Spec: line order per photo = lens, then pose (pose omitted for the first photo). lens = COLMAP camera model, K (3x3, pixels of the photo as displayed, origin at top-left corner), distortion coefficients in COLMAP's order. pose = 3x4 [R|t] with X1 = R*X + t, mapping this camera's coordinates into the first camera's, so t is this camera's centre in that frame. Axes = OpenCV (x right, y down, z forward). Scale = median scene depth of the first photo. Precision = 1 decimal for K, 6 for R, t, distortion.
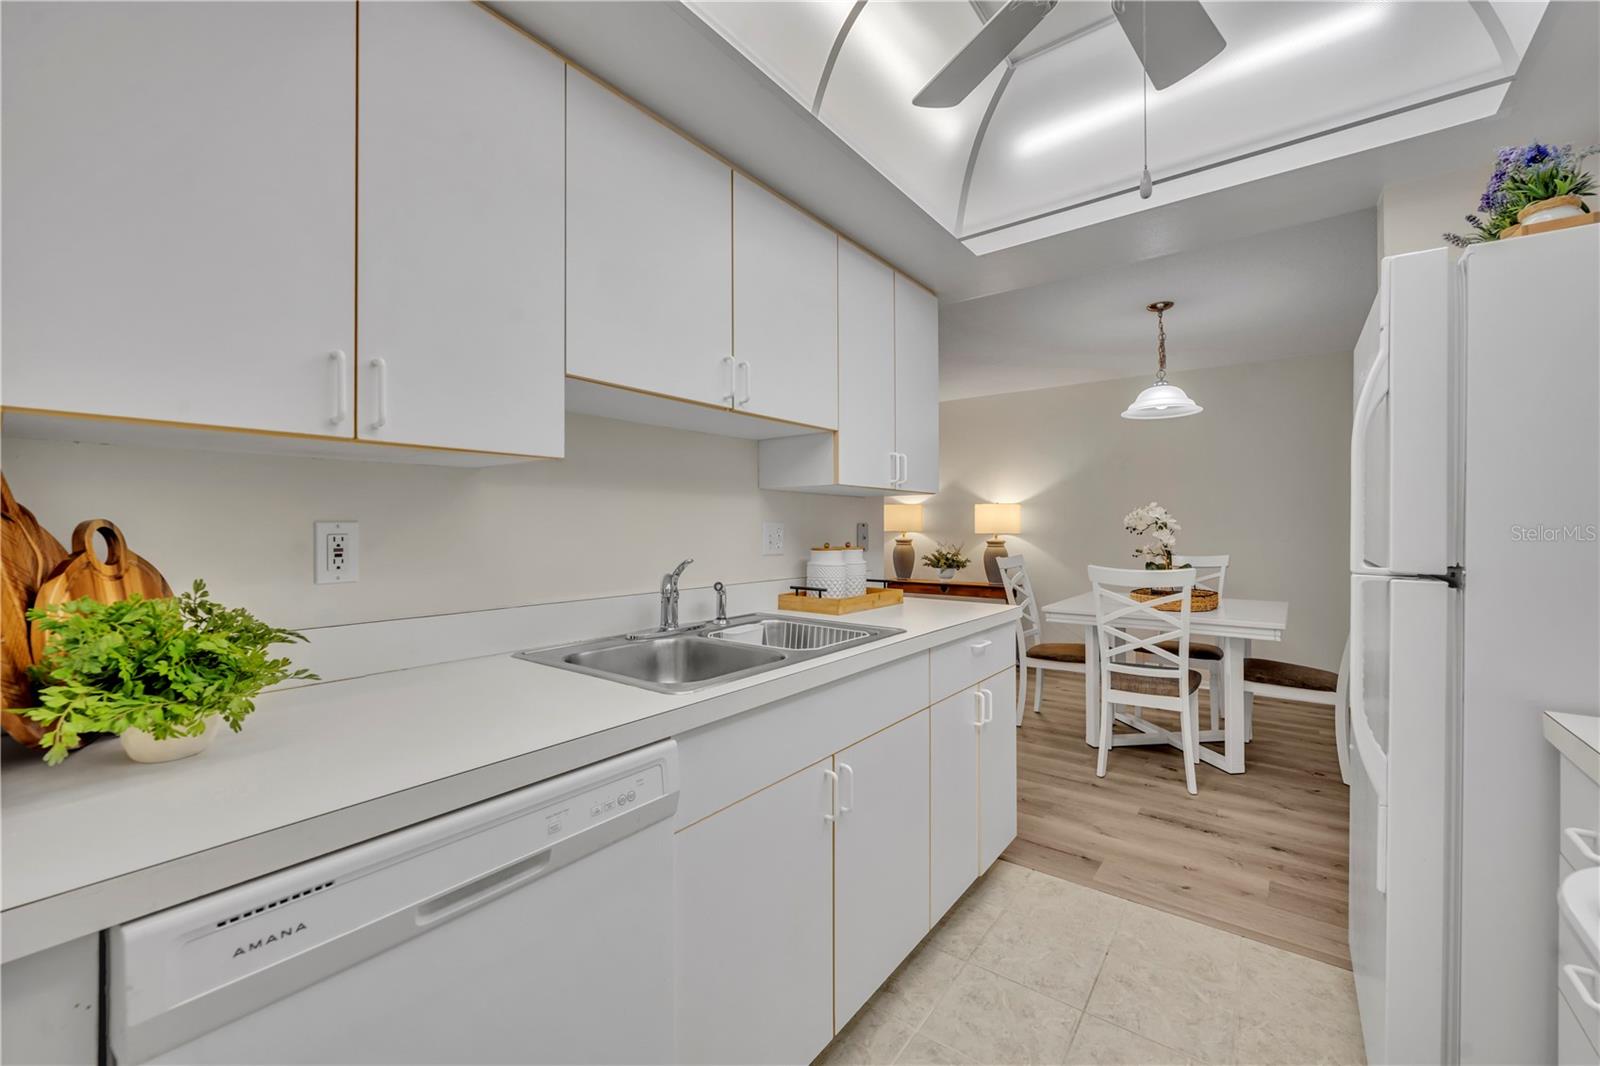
lens RADIAL K [[637.4, 0, 800.9], [0, 637.4, 524.6], [0, 0, 1]] dist [-0.003028, 0.001133]
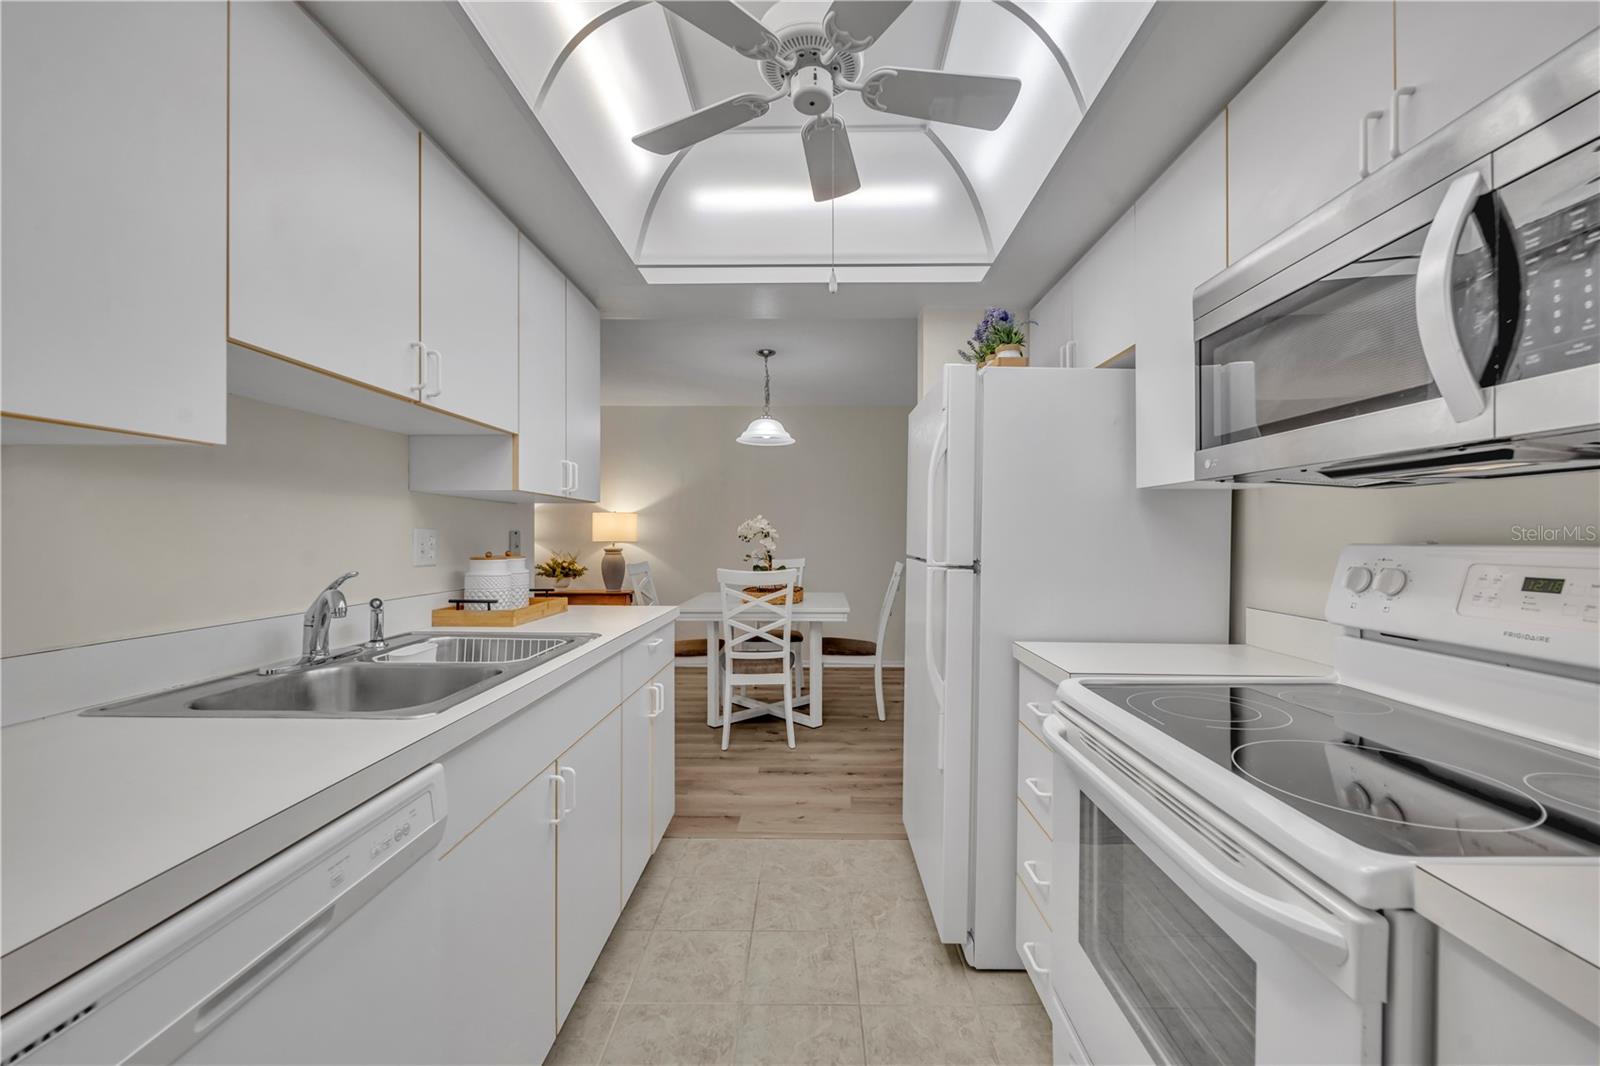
lens RADIAL K [[637.4, 0, 807.3], [0, 637.4, 539.9], [0, 0, 1]] dist [-0.003028, 0.001133]
pose [[0.802210, -0.001006, 0.597041, -0.179836], [-0.005418, 0.999945, 0.008964, 0.000448], [-0.597017, -0.010426, 0.802161, -0.035196]]
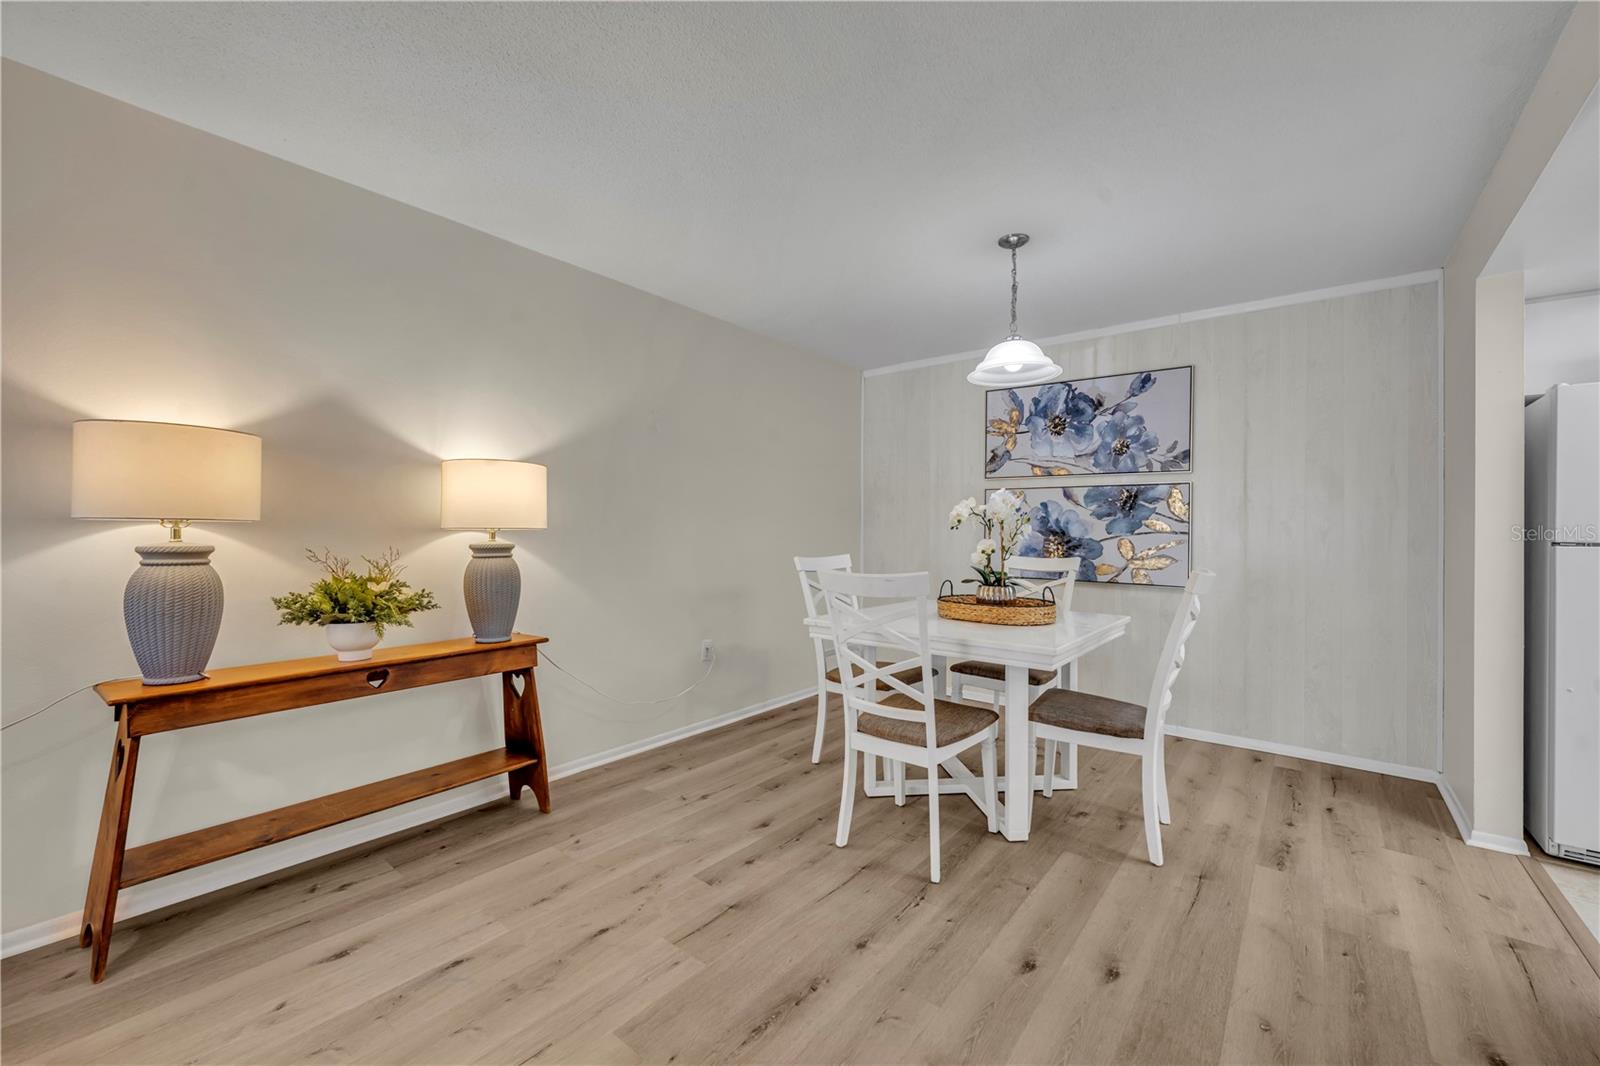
lens RADIAL K [[637.4, 0, 802.3], [0, 637.4, 539.6], [0, 0, 1]] dist [-0.003028, 0.001133]
pose [[0.018170, -0.013237, 0.999747, -0.439326], [-0.014443, 0.999805, 0.013501, 0.040329], [-0.999731, -0.014685, 0.017976, 2.424521]]
